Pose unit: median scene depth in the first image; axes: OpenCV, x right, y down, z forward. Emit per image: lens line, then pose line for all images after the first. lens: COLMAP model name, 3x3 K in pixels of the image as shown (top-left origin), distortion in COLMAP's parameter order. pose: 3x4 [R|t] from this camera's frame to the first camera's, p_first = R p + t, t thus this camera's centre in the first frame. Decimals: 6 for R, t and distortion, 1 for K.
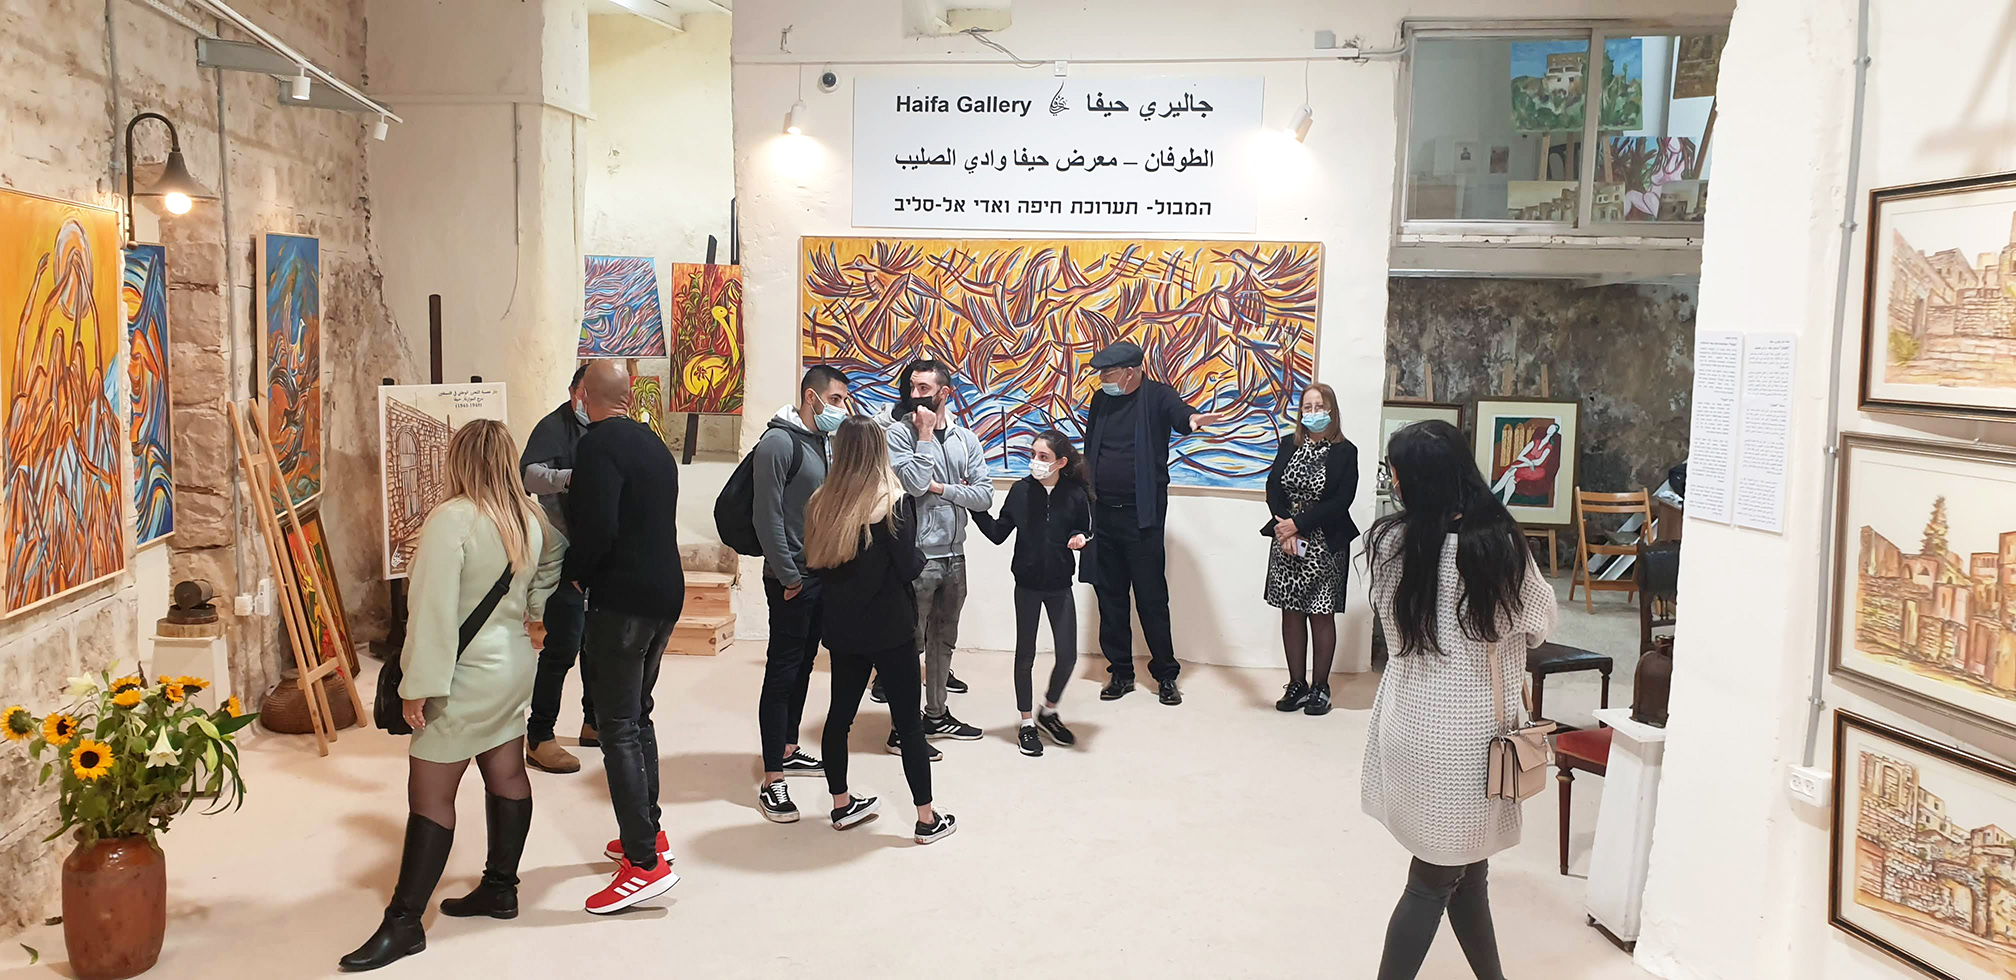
lens RADIAL K [[1573.3, 0, 991.3], [0, 1573.3, 492.5], [0, 0, 1]] dist [0.019394, 0.010090]
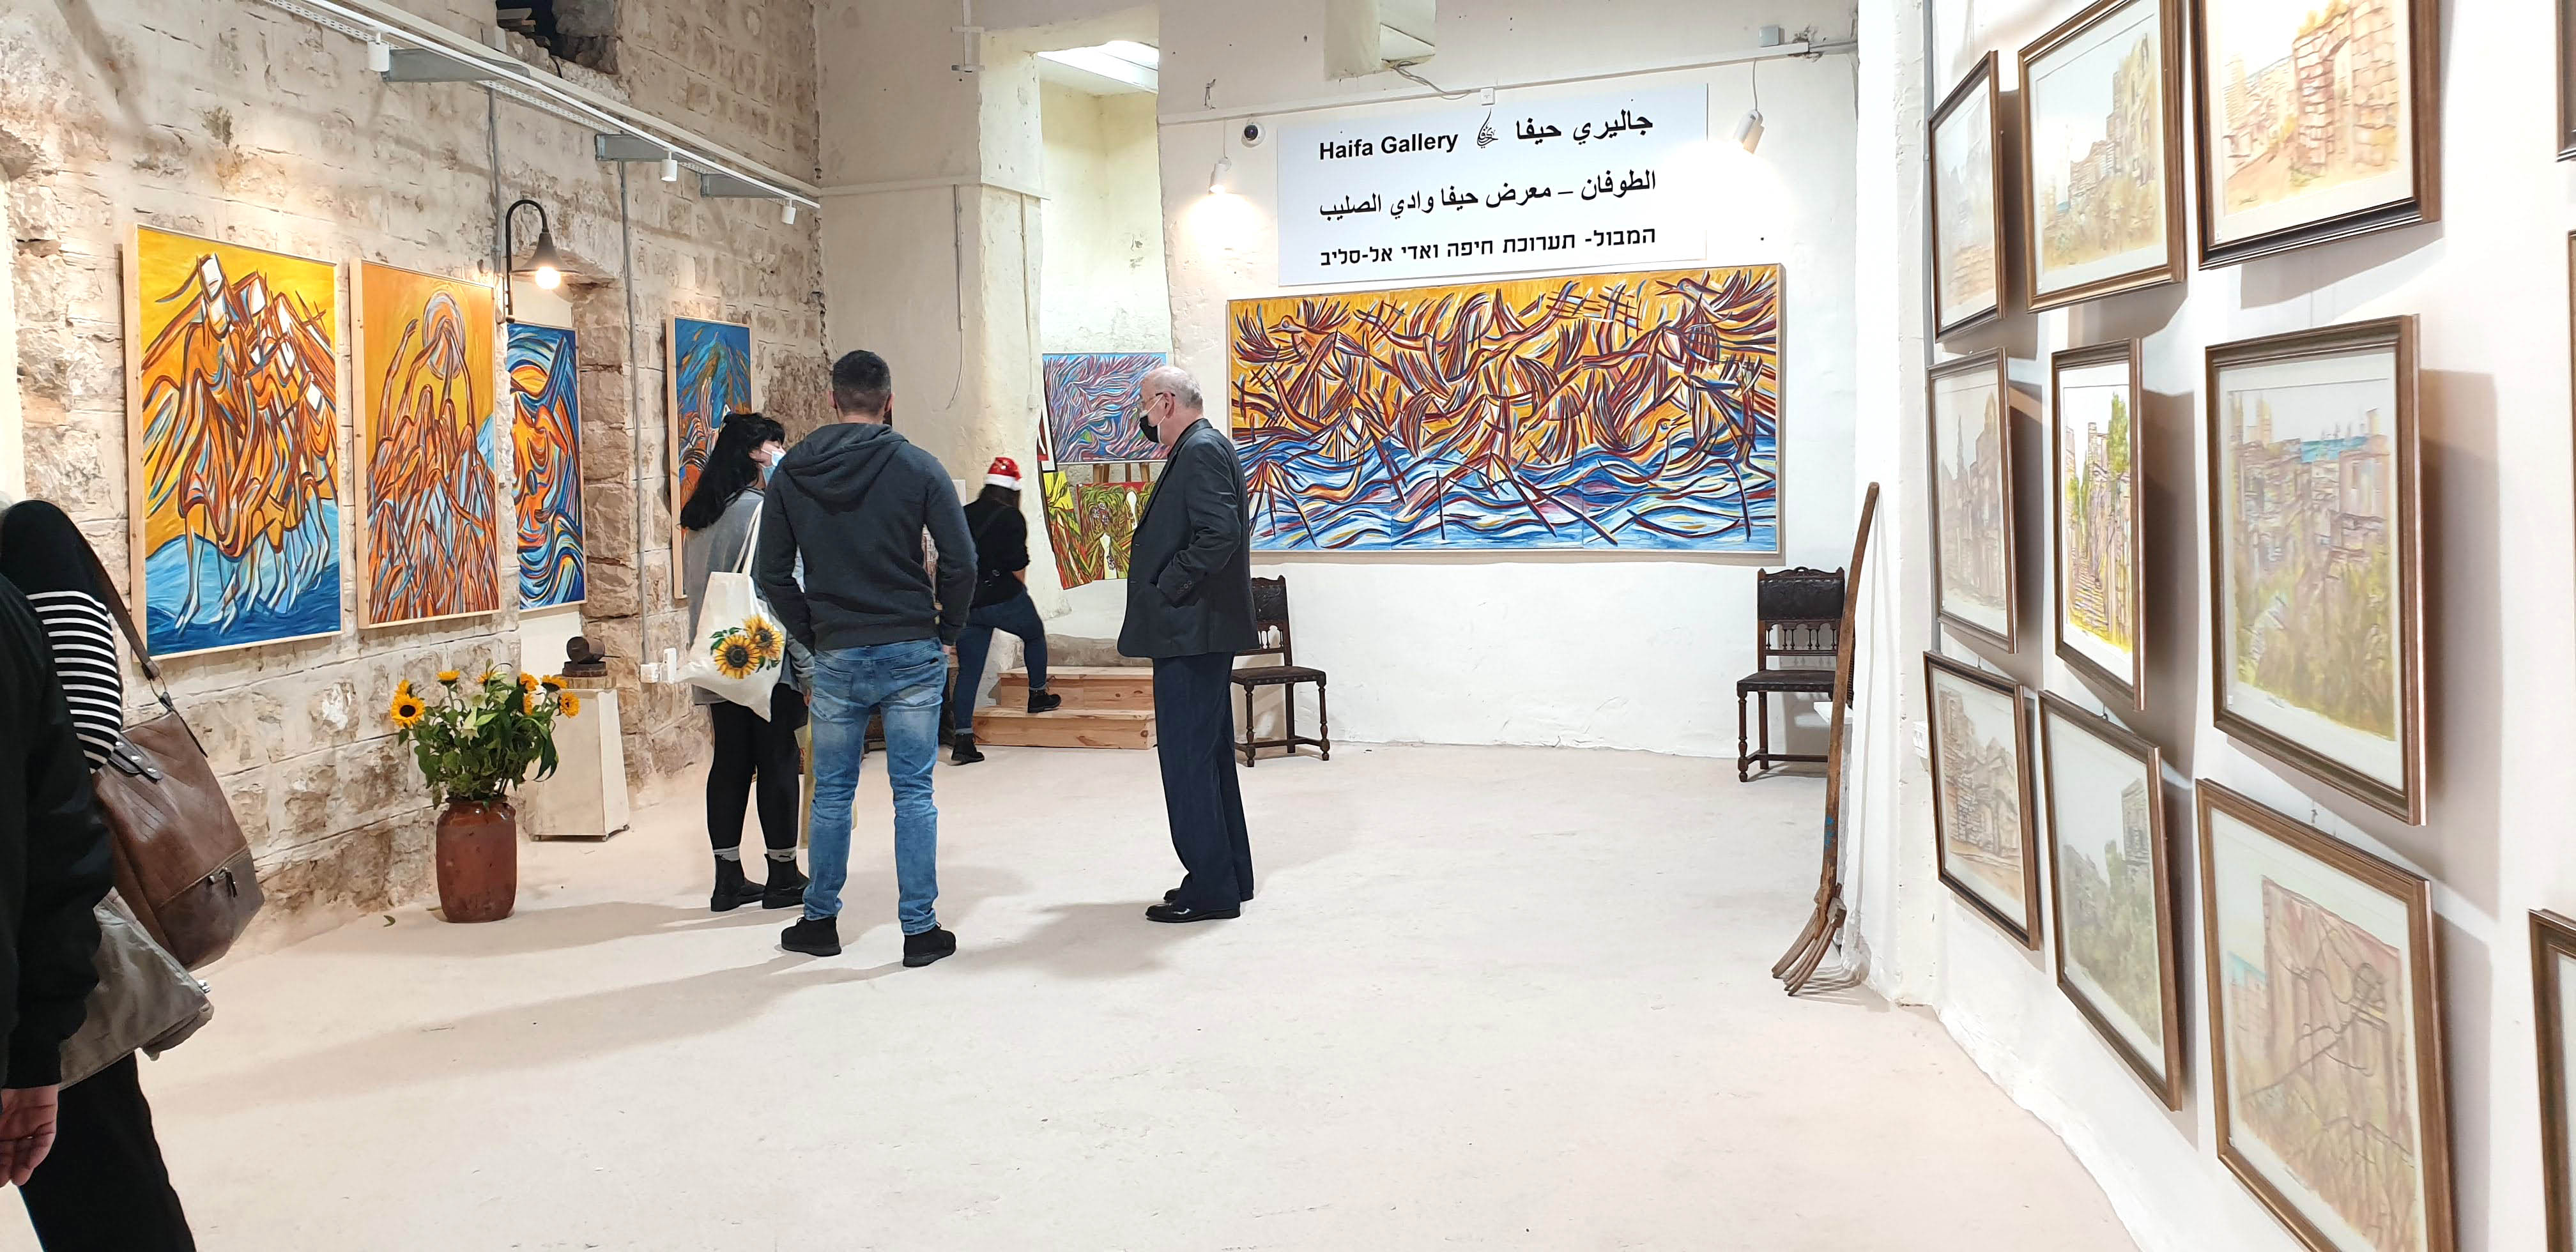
lens RADIAL K [[2010.2, 0, 1271.9], [0, 2010.2, 590.7], [0, 0, 1]] dist [0.019394, 0.010090]
pose [[0.963640, -0.025521, -0.265981, 0.226343], [0.012028, 0.998562, -0.052237, 0.075383], [0.266932, 0.047138, 0.962562, -0.137659]]
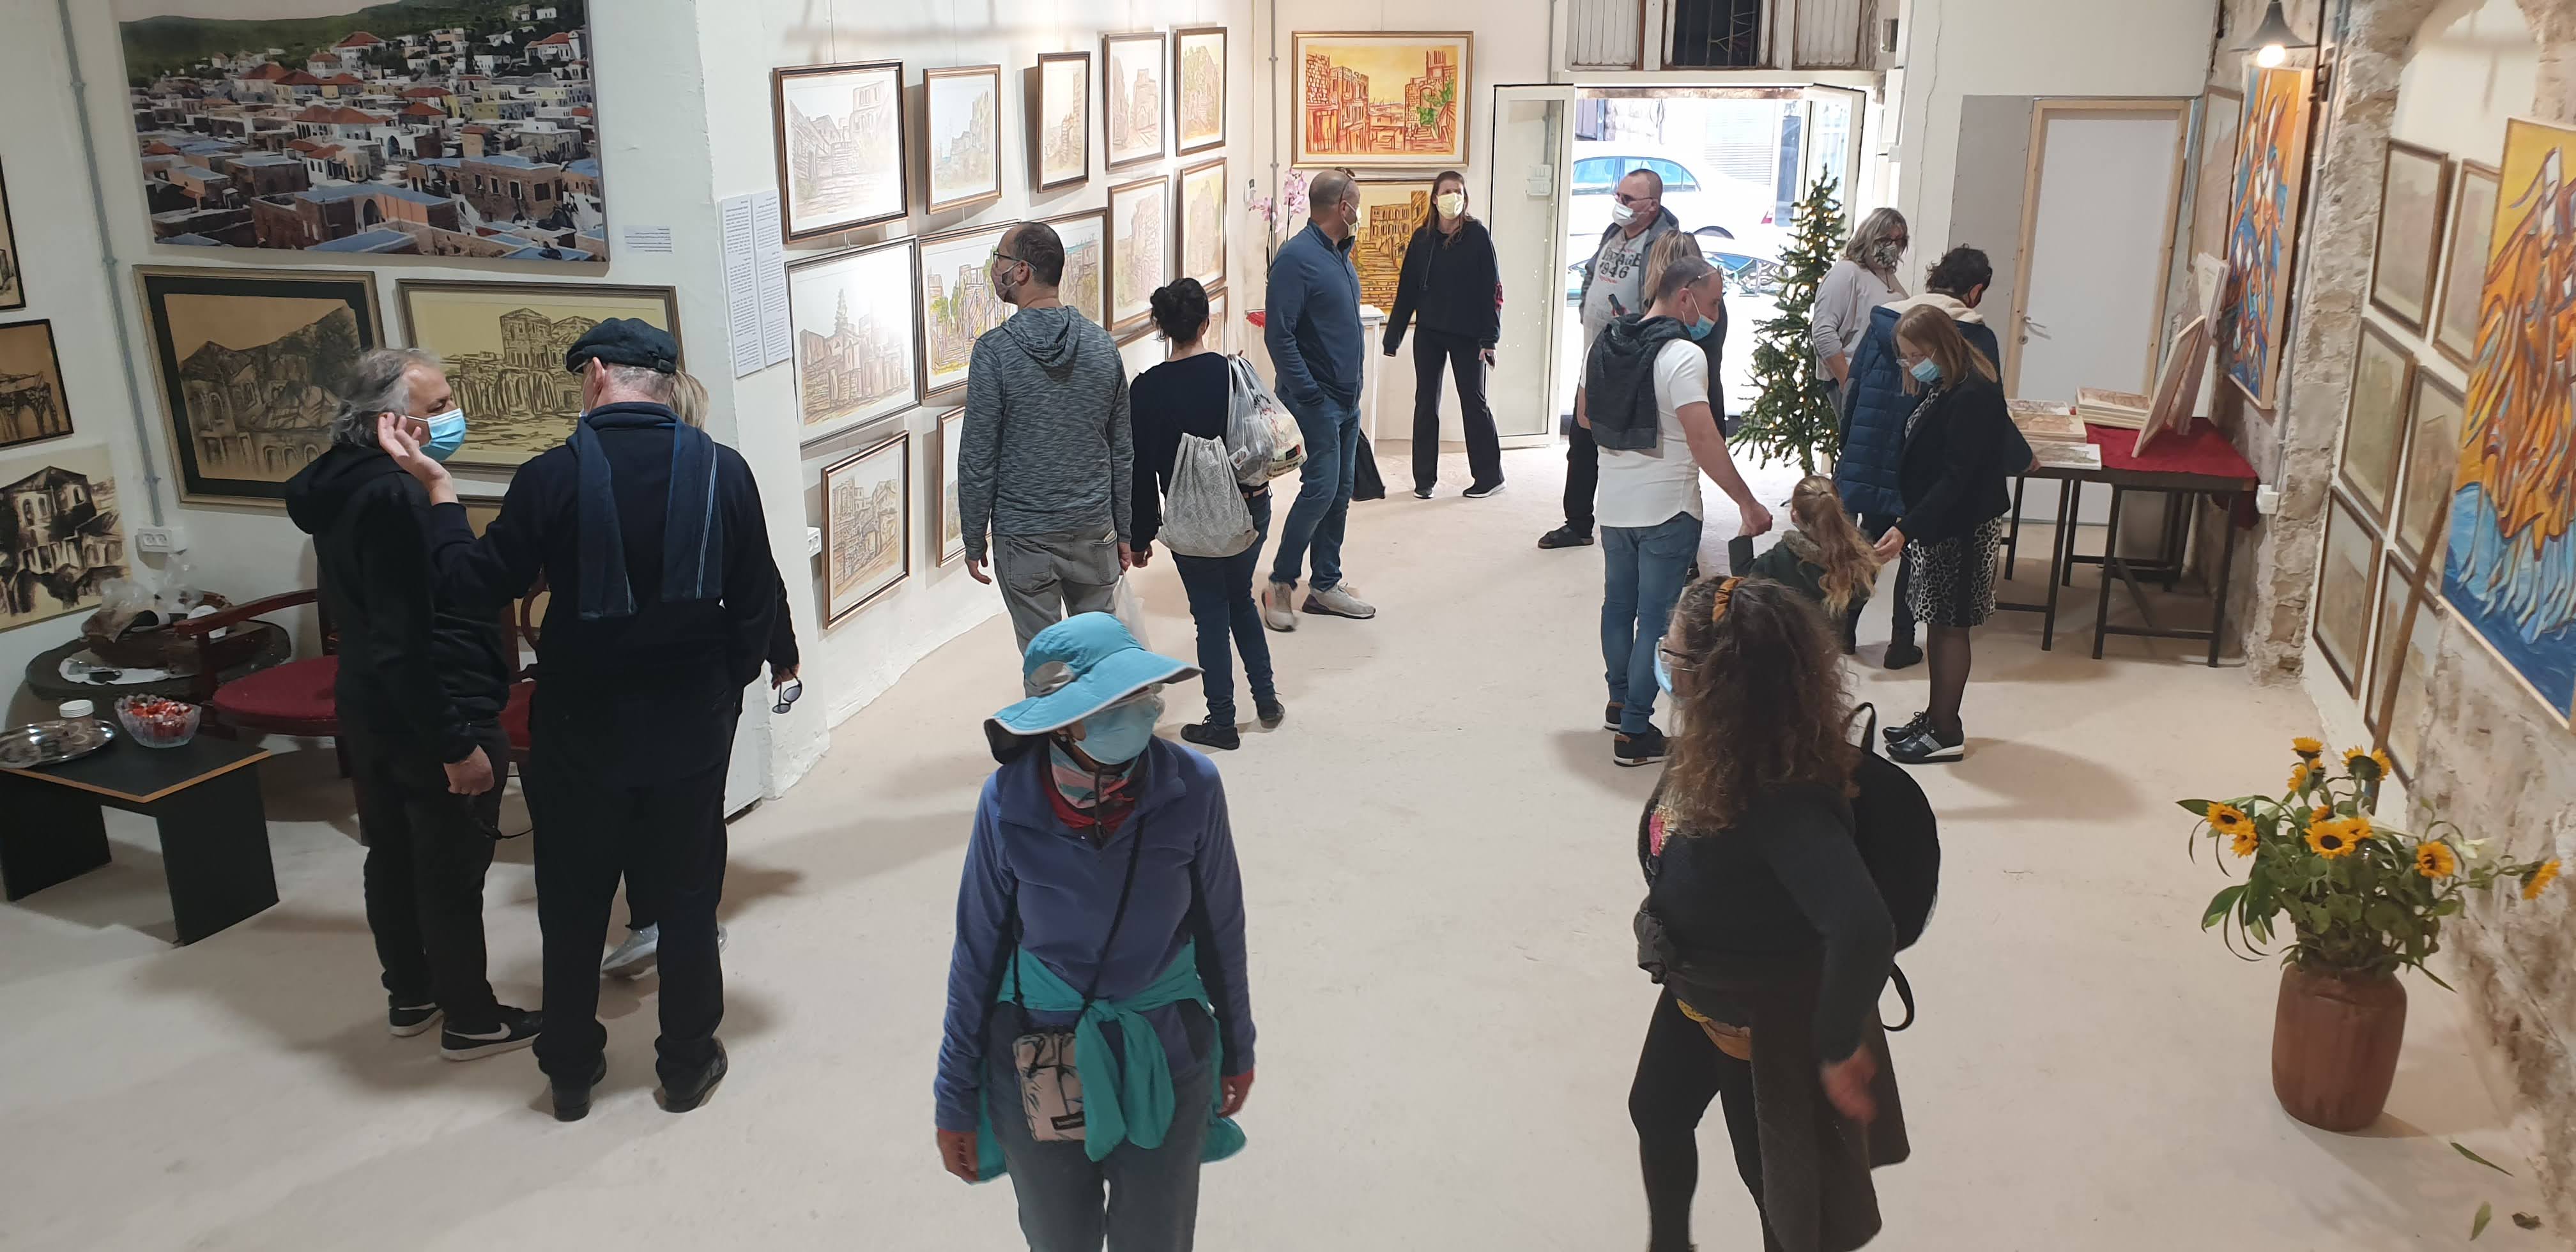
lens RADIAL K [[2010.2, 0, 1301.8], [0, 2010.2, 637.2], [0, 0, 1]] dist [0.019394, 0.010090]
pose [[-0.909317, -0.146226, 0.389565, -0.242617], [0.027288, 0.913248, 0.406490, -0.195376], [-0.415209, 0.380259, -0.826441, 1.086063]]
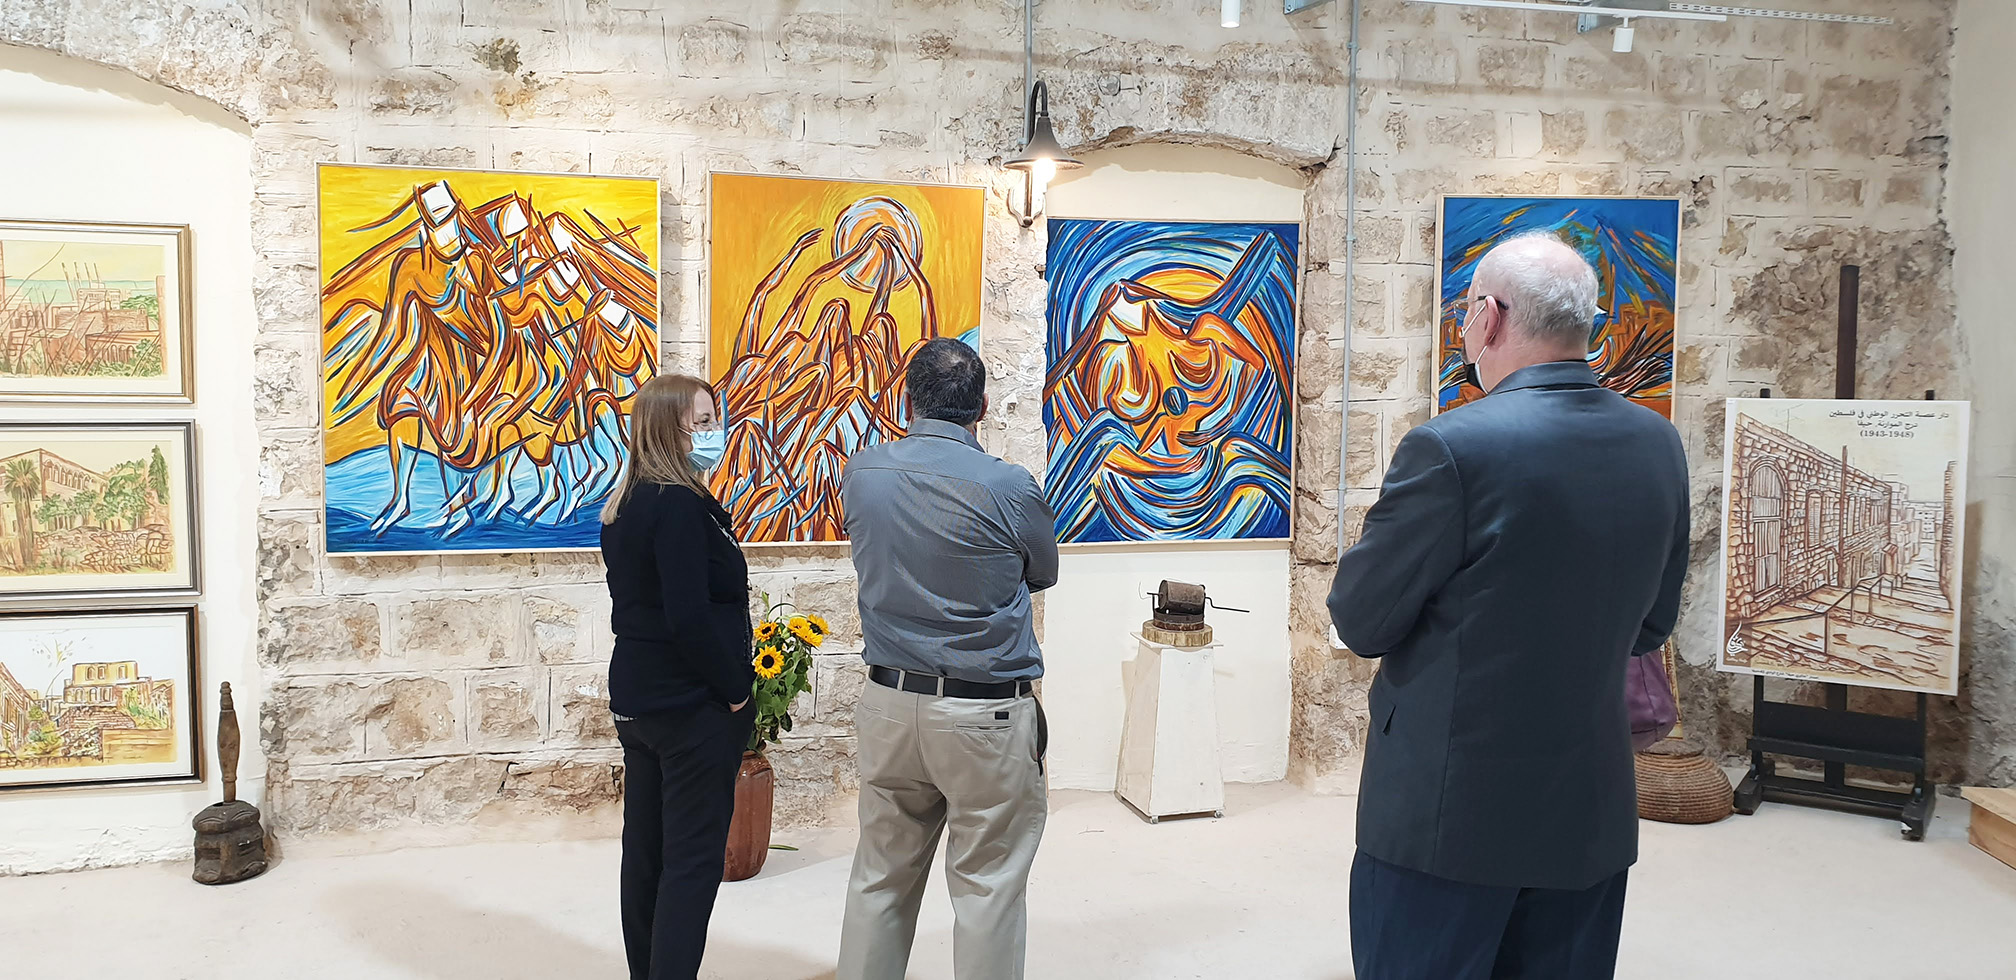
lens RADIAL K [[1573.3, 0, 1057.9], [0, 1573.3, 473.0], [0, 0, 1]] dist [0.019394, 0.010090]
pose [[0.079848, 0.052714, -0.995412, 0.291037], [-0.116016, 0.992306, 0.043243, -0.028922], [0.990033, 0.112030, 0.085349, 0.631132]]
